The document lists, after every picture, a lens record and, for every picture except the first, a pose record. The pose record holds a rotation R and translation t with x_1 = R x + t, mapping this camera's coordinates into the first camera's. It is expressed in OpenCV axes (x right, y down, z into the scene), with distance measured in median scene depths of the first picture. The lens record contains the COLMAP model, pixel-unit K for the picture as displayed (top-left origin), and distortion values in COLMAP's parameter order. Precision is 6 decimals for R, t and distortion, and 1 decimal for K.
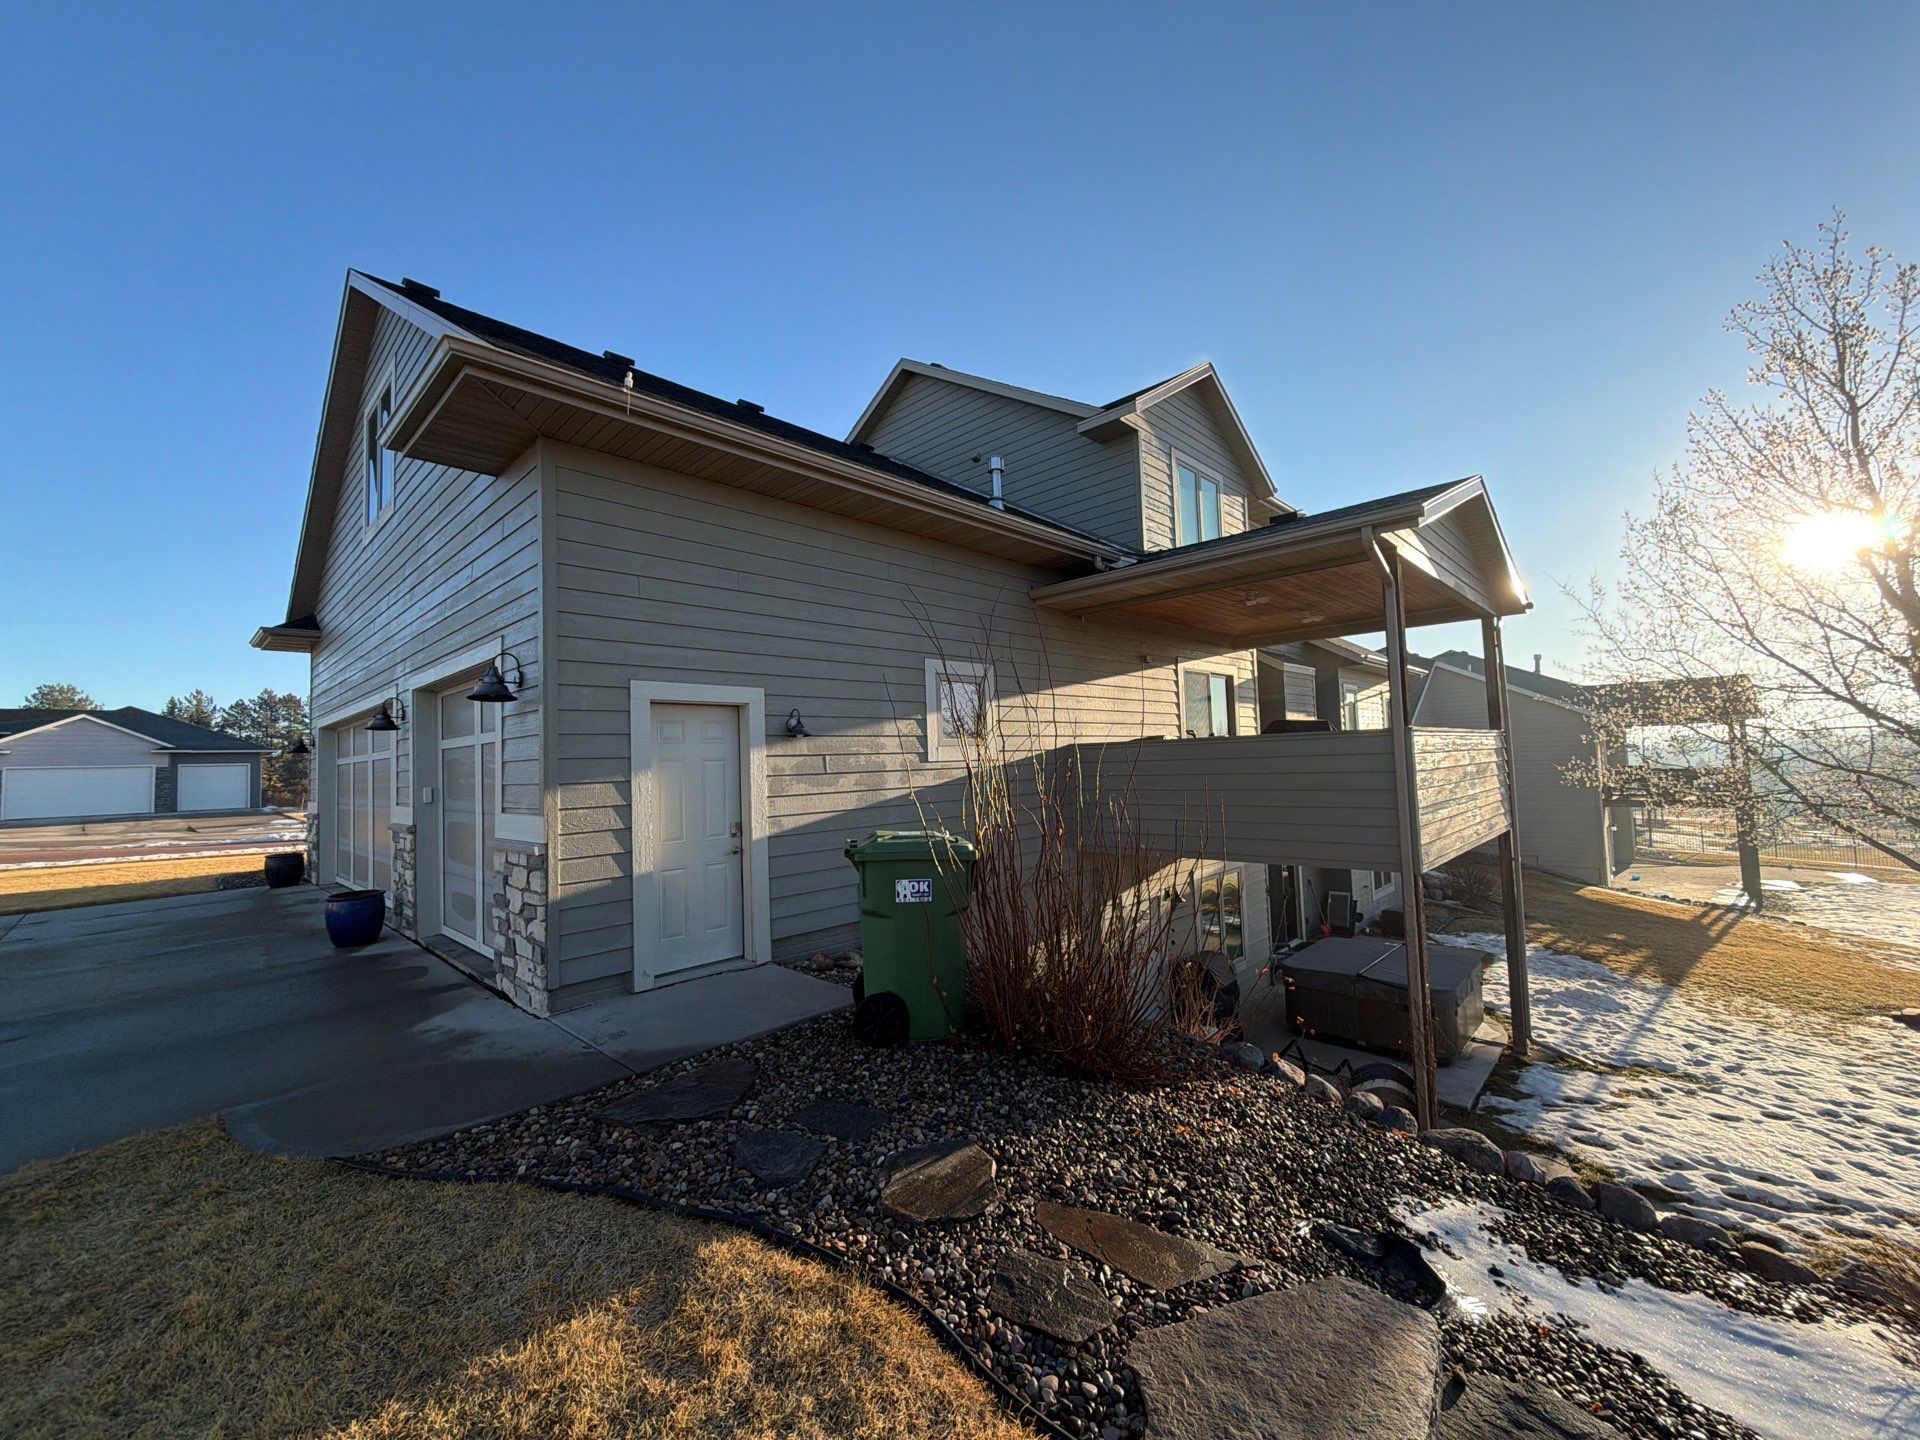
lens RADIAL K [[760.1, 0, 957.5], [0, 760.1, 723.3], [0, 0, 1]] dist [-0.001899, -0.000177]
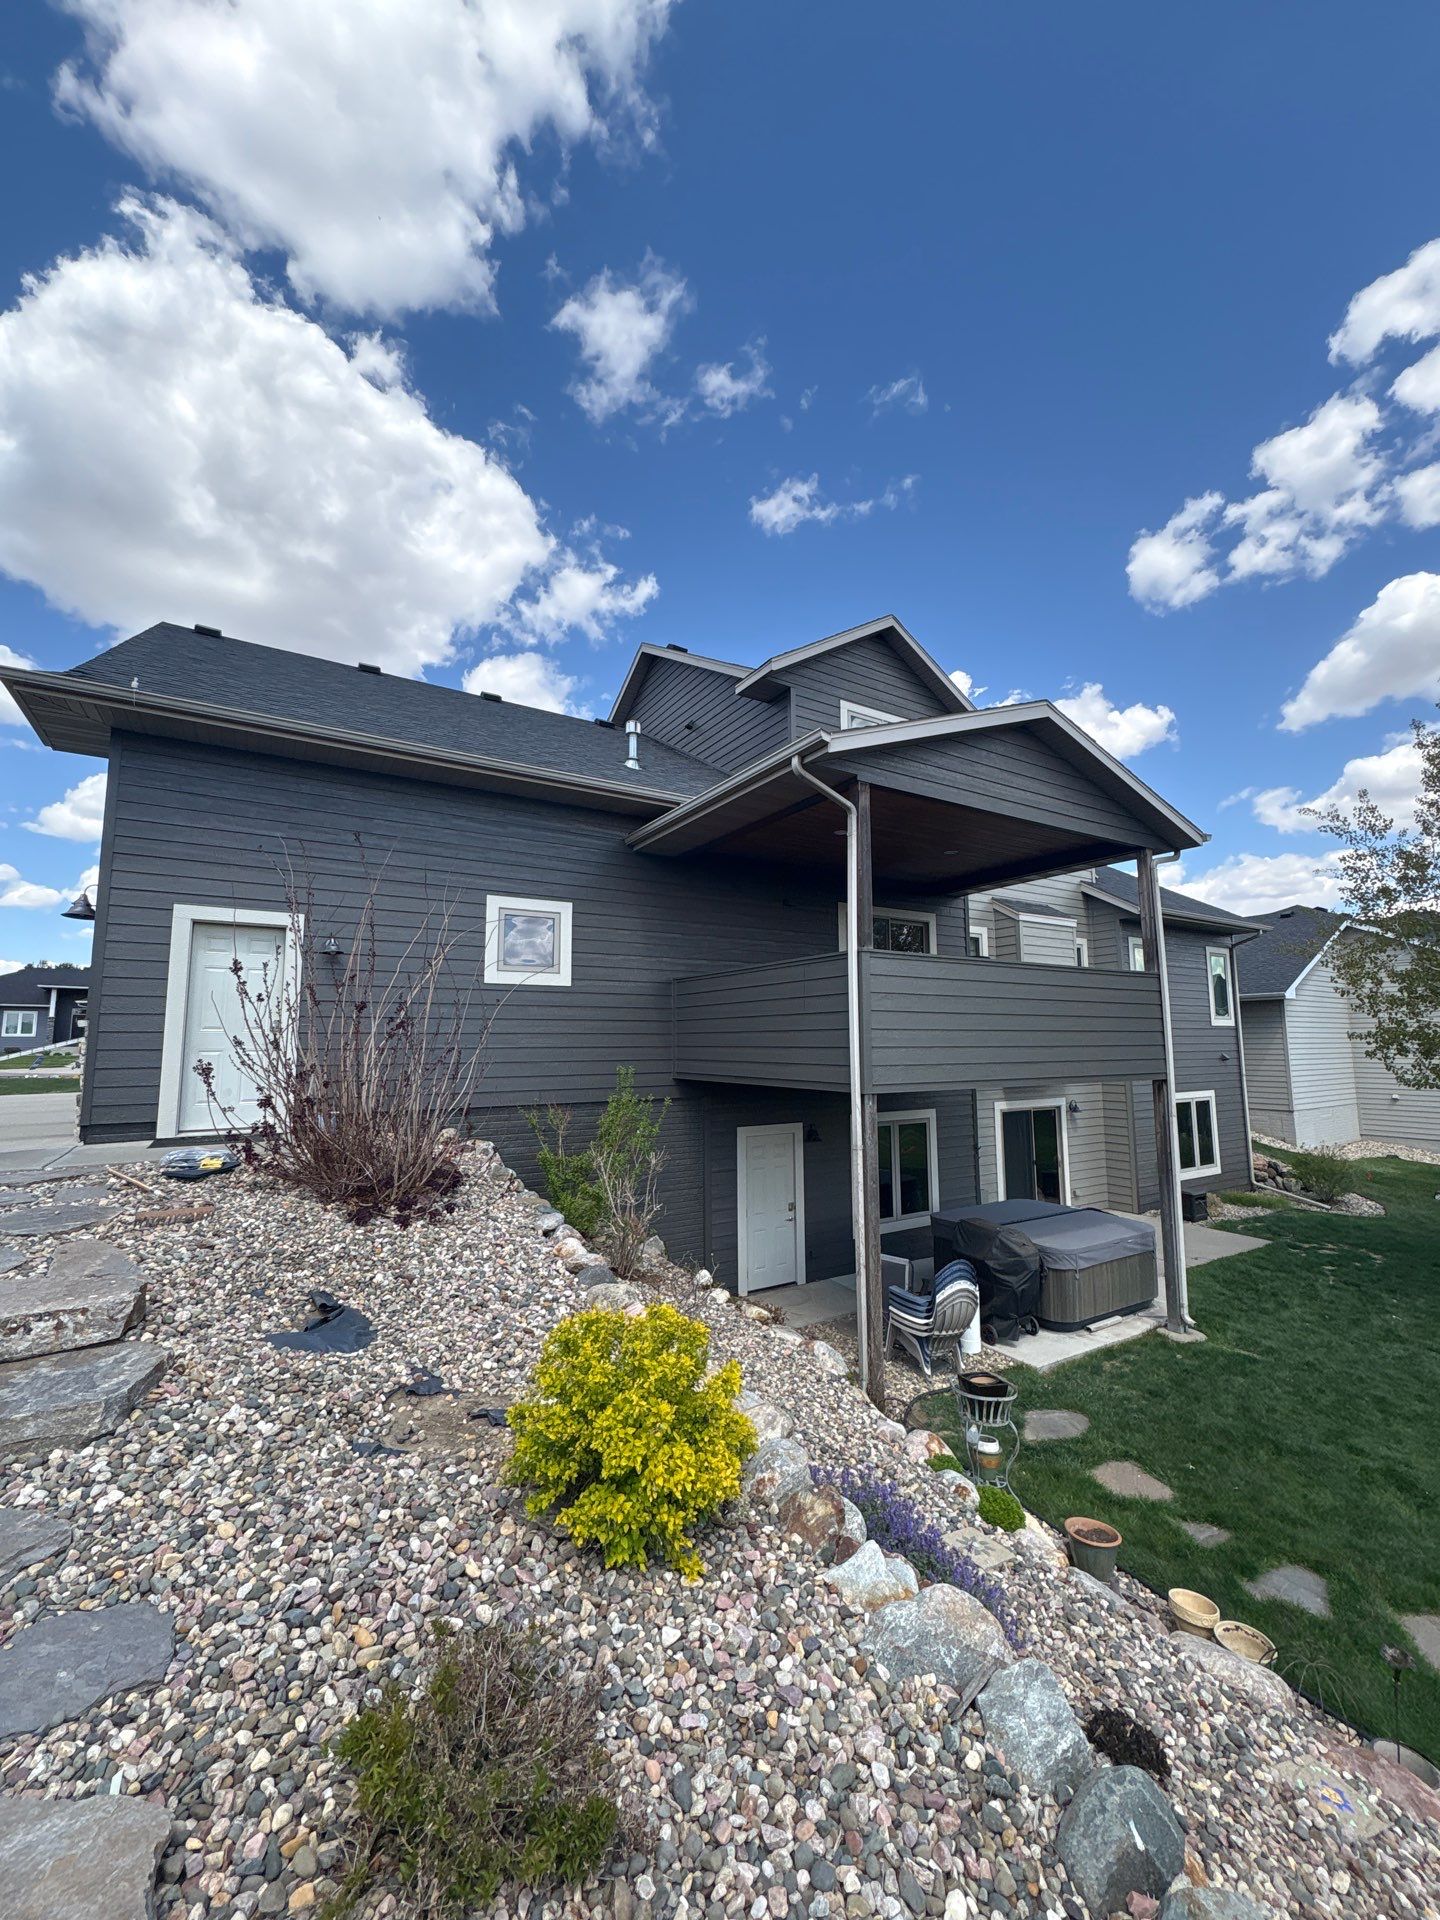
lens RADIAL K [[764.3, 0, 718.9], [0, 764.3, 962.1], [0, 0, 1]] dist [-0.002353, 0.000875]
pose [[0.963981, 0.003886, -0.265944, 0.738901], [-0.017505, 0.998652, -0.048857, 0.081264], [0.265396, 0.051752, 0.962750, -0.030386]]
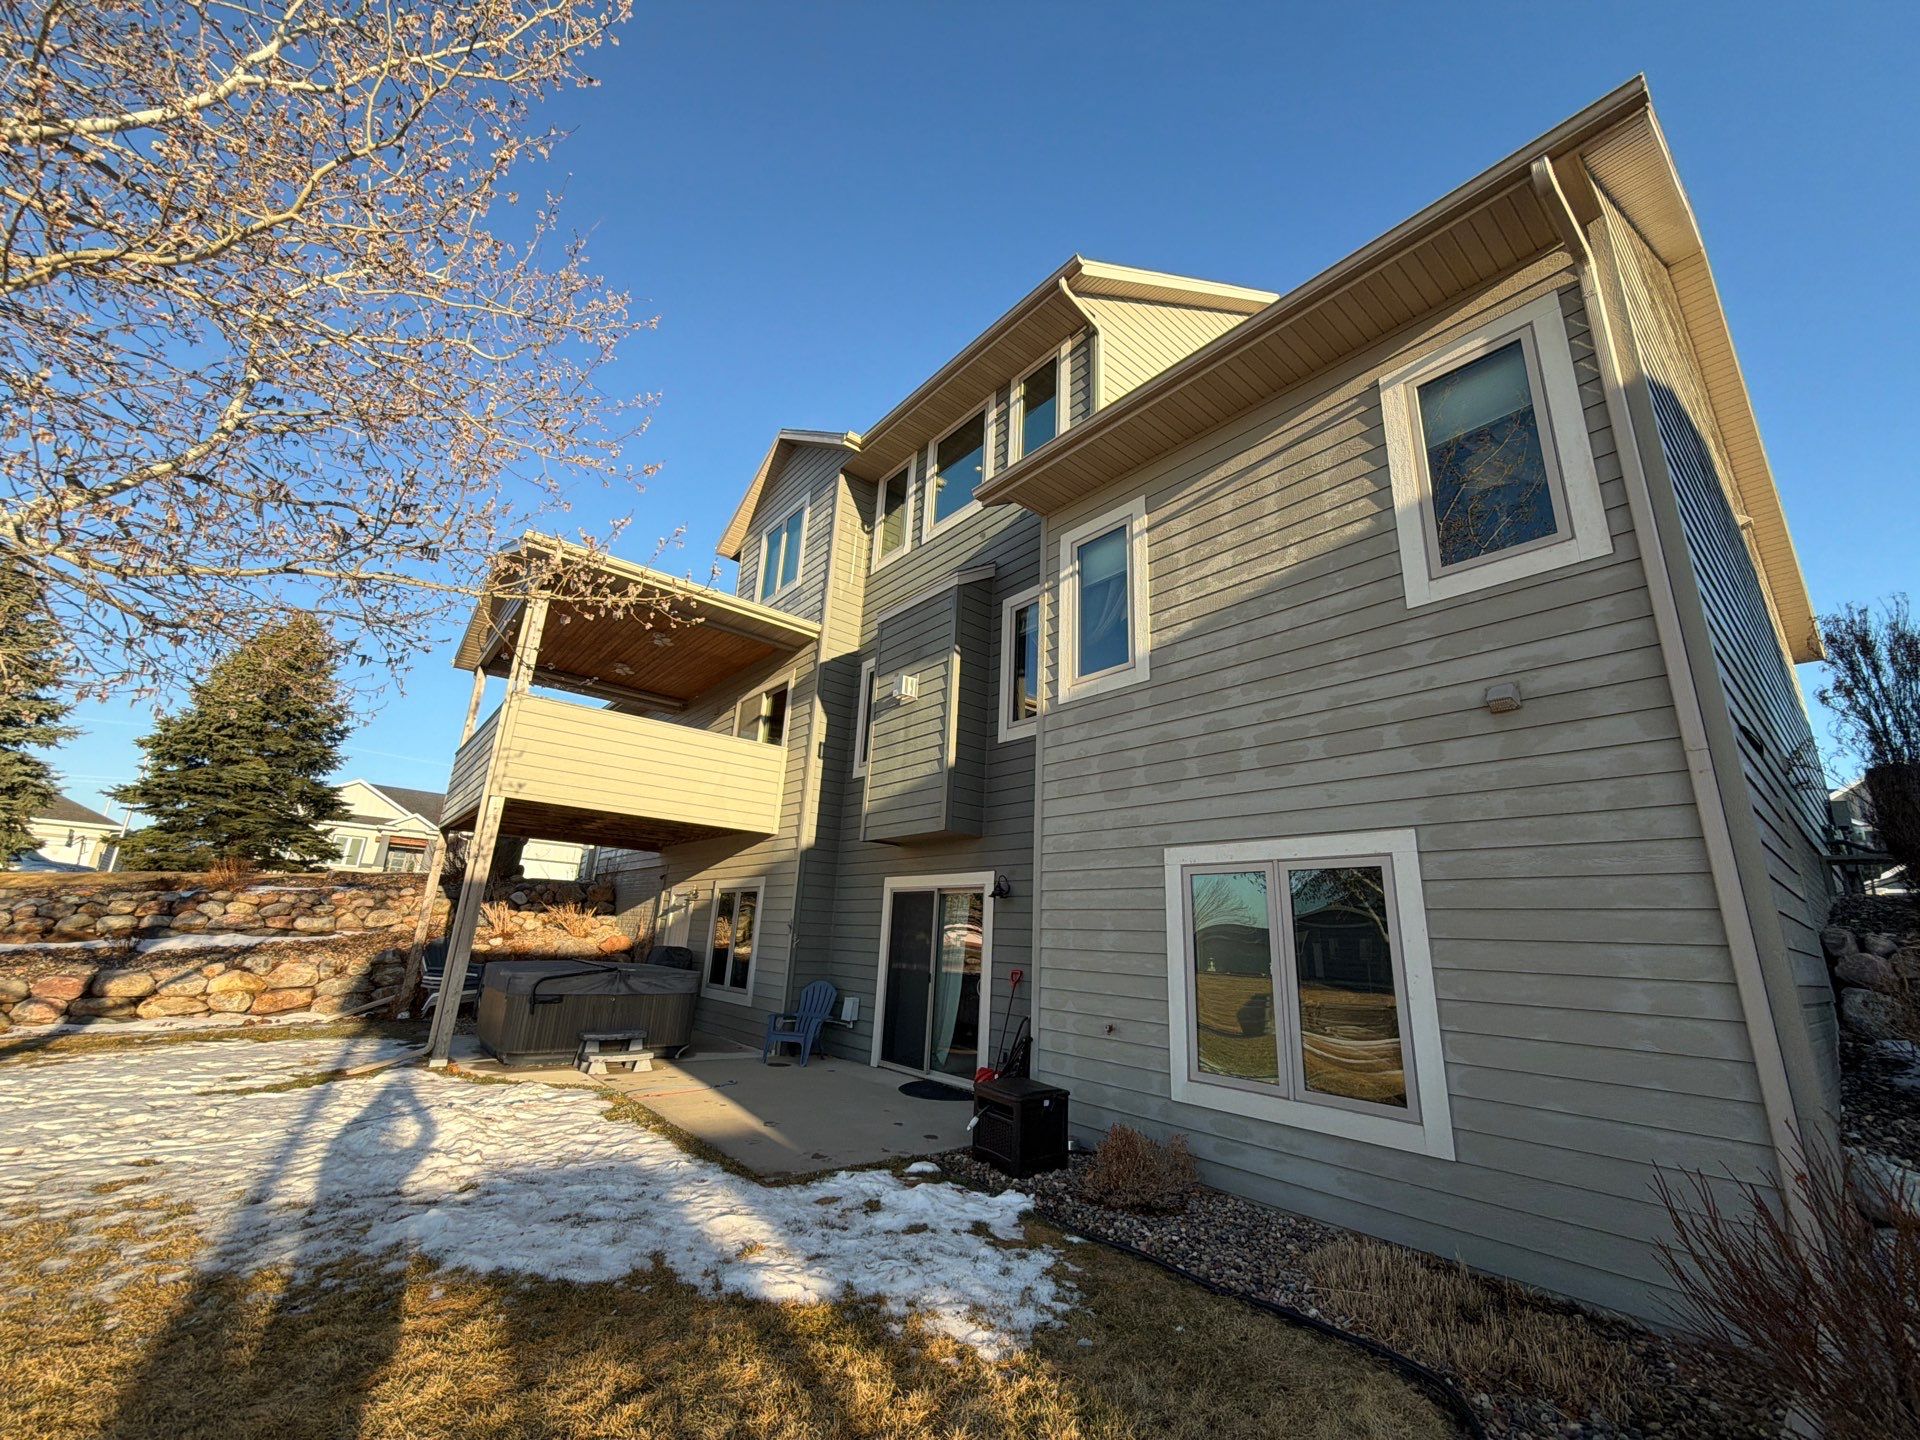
lens RADIAL K [[760.1, 0, 957.5], [0, 760.1, 723.3], [0, 0, 1]] dist [-0.001899, -0.000177]
pose [[-0.115388, -0.246614, -0.962220, 2.503396], [0.008533, 0.968408, -0.249224, 0.452860], [0.993284, -0.036968, -0.109638, 2.702506]]
